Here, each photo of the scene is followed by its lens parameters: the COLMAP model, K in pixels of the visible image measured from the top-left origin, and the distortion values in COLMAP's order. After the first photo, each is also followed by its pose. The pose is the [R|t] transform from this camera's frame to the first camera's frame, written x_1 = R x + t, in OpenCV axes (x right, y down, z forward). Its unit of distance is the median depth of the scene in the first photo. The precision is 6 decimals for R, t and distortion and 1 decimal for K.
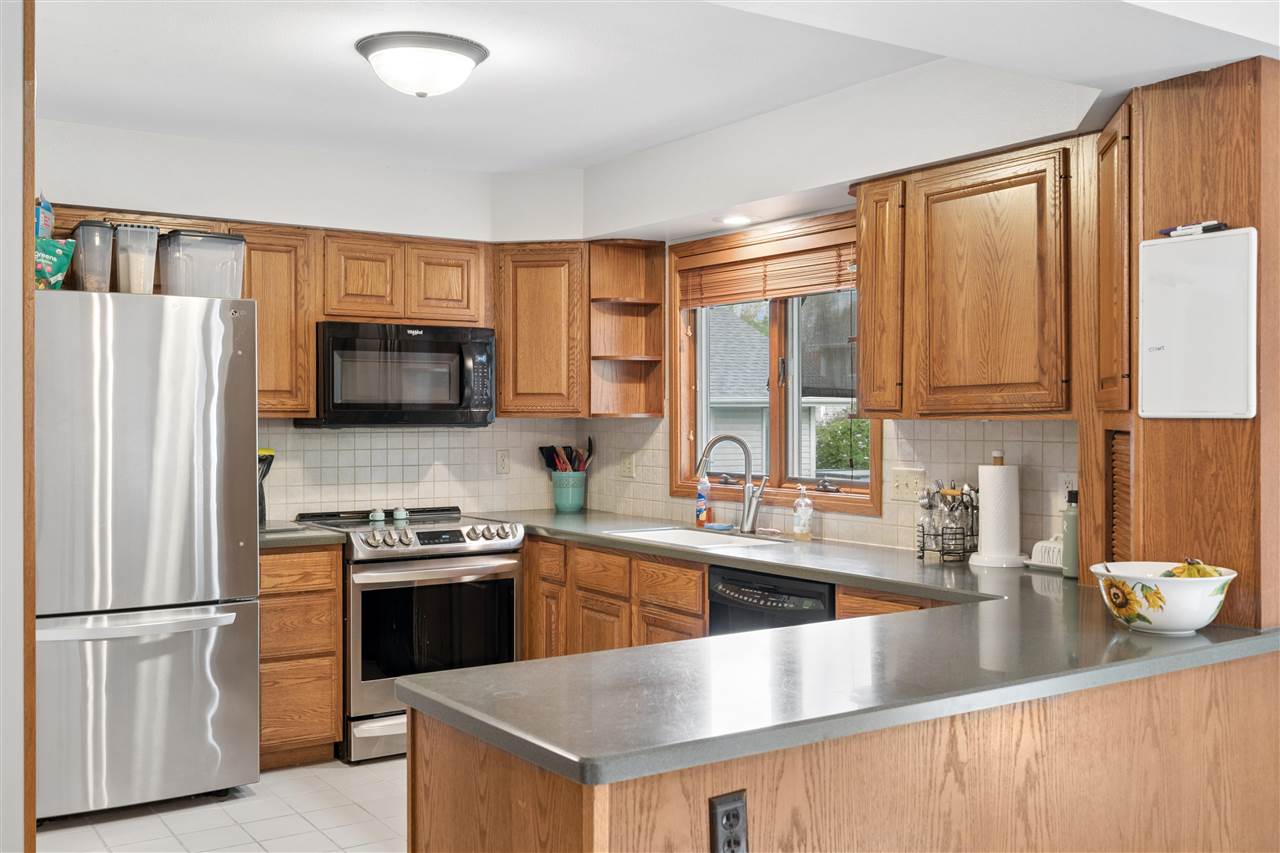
lens RADIAL K [[1212.8, 0, 568.7], [0, 1212.8, 434.5], [0, 0, 1]] dist [-0.012765, 0.000000]
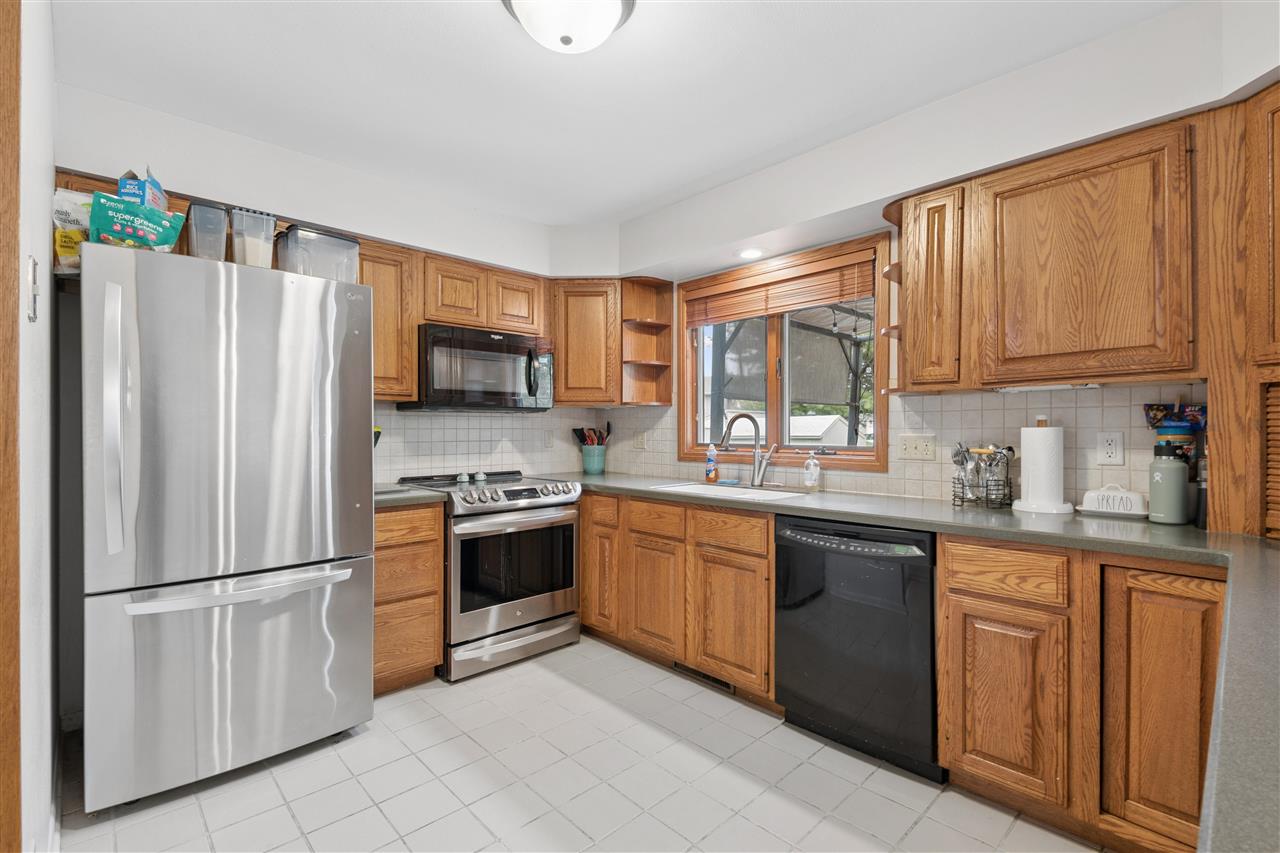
lens RADIAL K [[586.1, 0, 631.3], [0, 586.1, 430.4], [0, 0, 1]] dist [0.008670, -0.003659]
pose [[0.980814, -0.000903, 0.194942, -0.132187], [0.003008, 0.999940, -0.010499, 0.028602], [-0.194921, 0.010884, 0.980759, 0.433920]]
